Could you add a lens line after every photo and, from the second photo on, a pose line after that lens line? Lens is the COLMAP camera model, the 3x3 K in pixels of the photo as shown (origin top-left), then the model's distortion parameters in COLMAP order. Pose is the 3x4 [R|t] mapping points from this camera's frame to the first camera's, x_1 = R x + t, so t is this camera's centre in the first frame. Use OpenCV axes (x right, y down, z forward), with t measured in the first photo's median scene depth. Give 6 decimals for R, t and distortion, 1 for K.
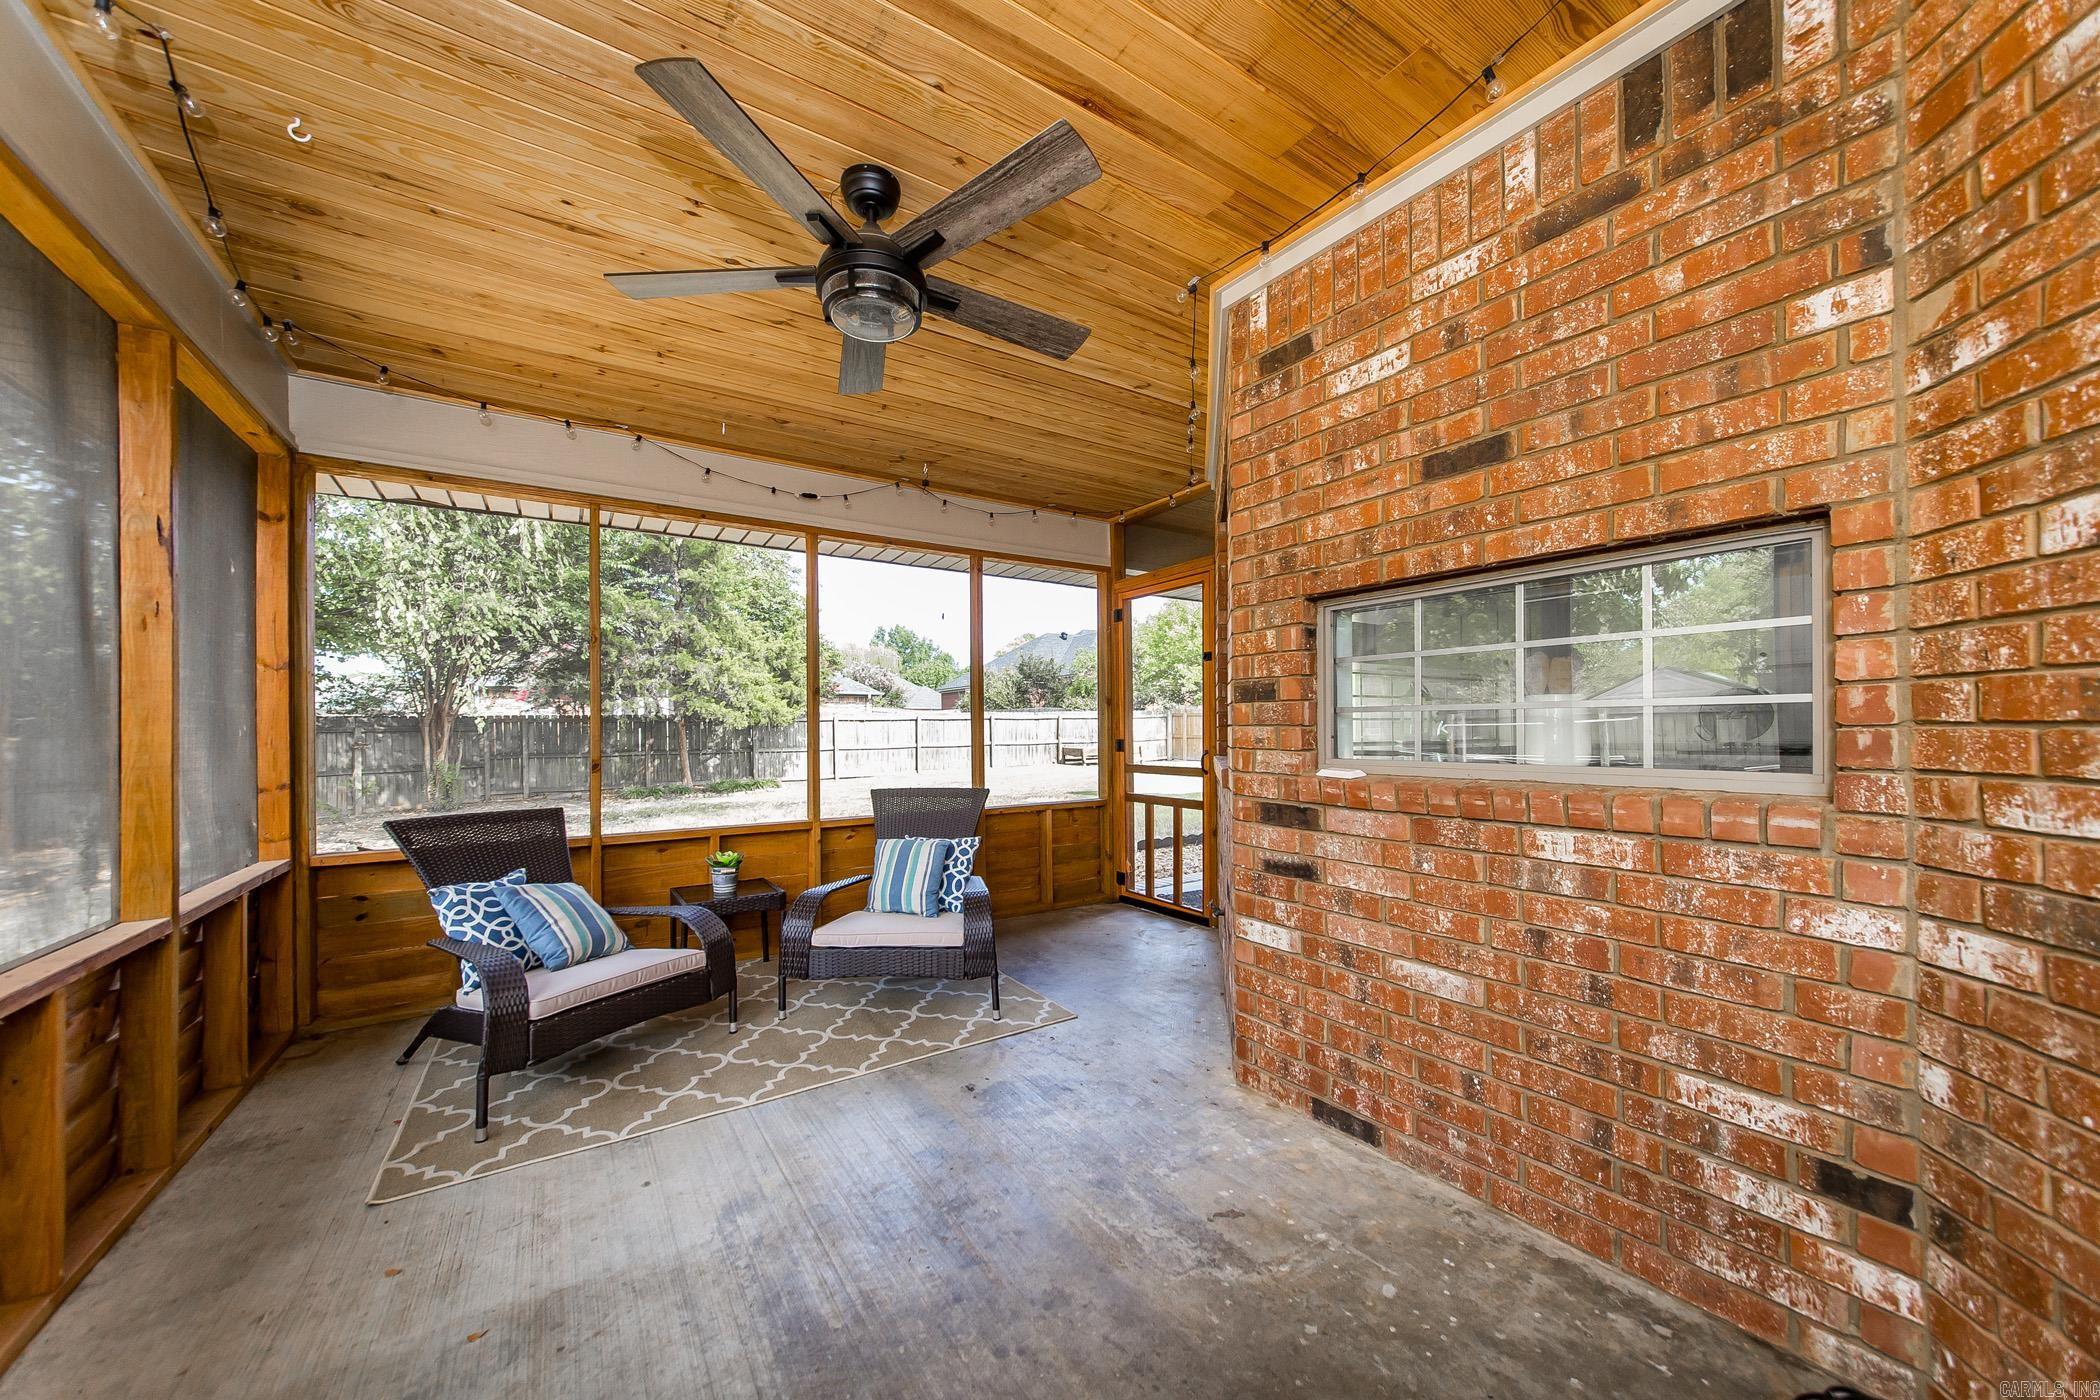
lens RADIAL K [[768.0, 0, 1067.9], [0, 768.0, 729.5], [0, 0, 1]] dist [-0.001226, -0.000144]
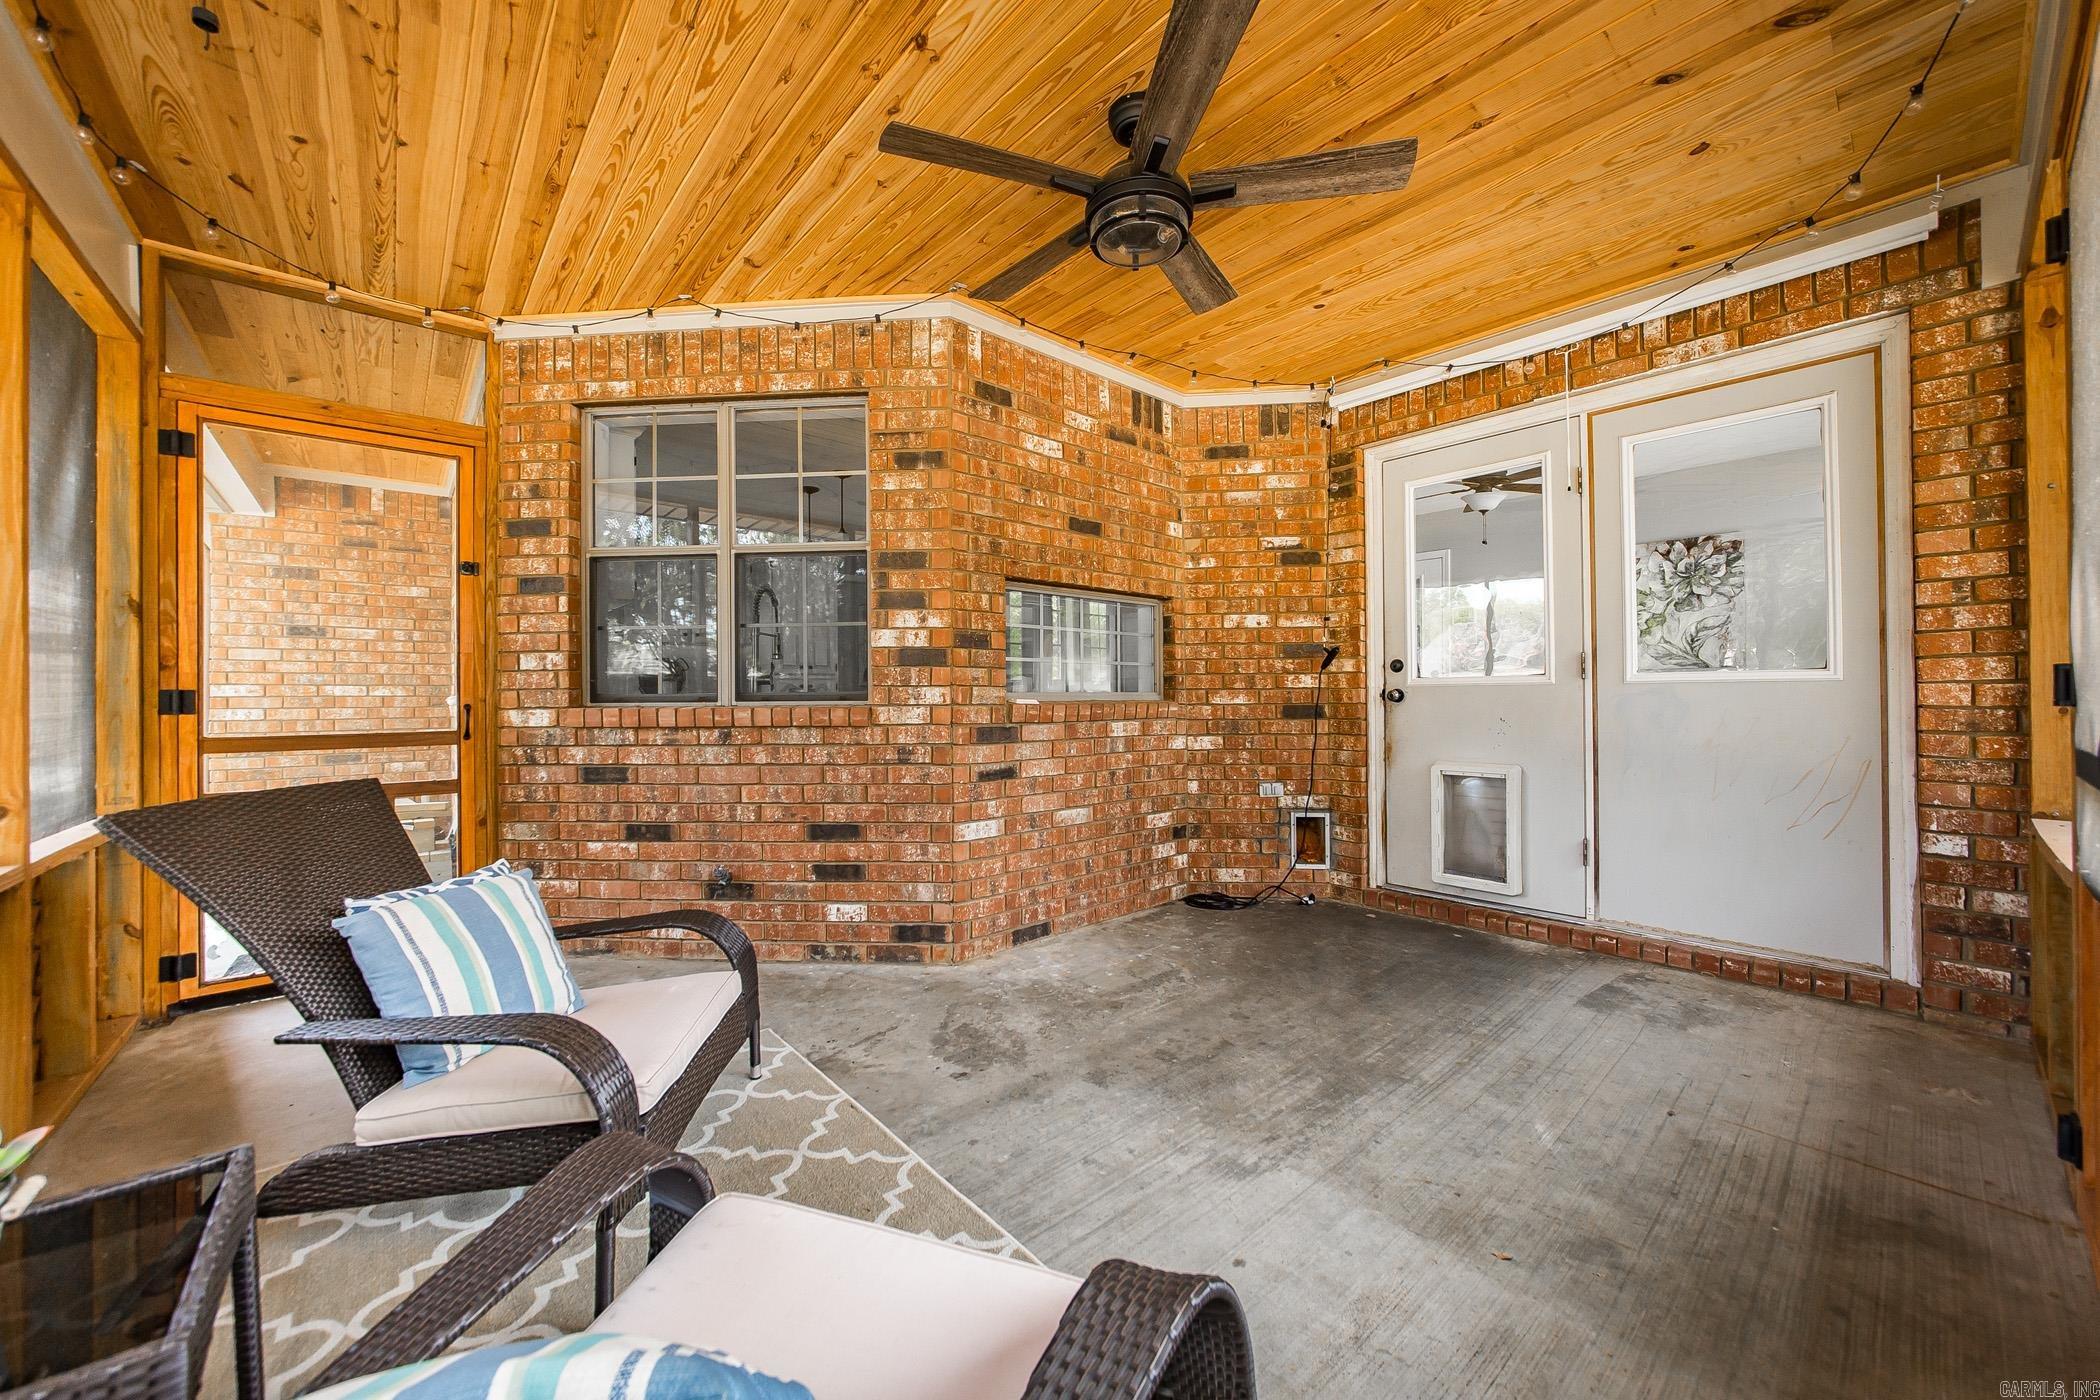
lens RADIAL K [[768.0, 0, 1044.4], [0, 768.0, 691.4], [0, 0, 1]] dist [-0.001226, -0.000144]
pose [[-0.116787, 0.010839, 0.993098, -1.238983], [0.006900, 0.999925, -0.010102, 0.058269], [-0.993133, 0.005672, -0.116853, 1.249193]]
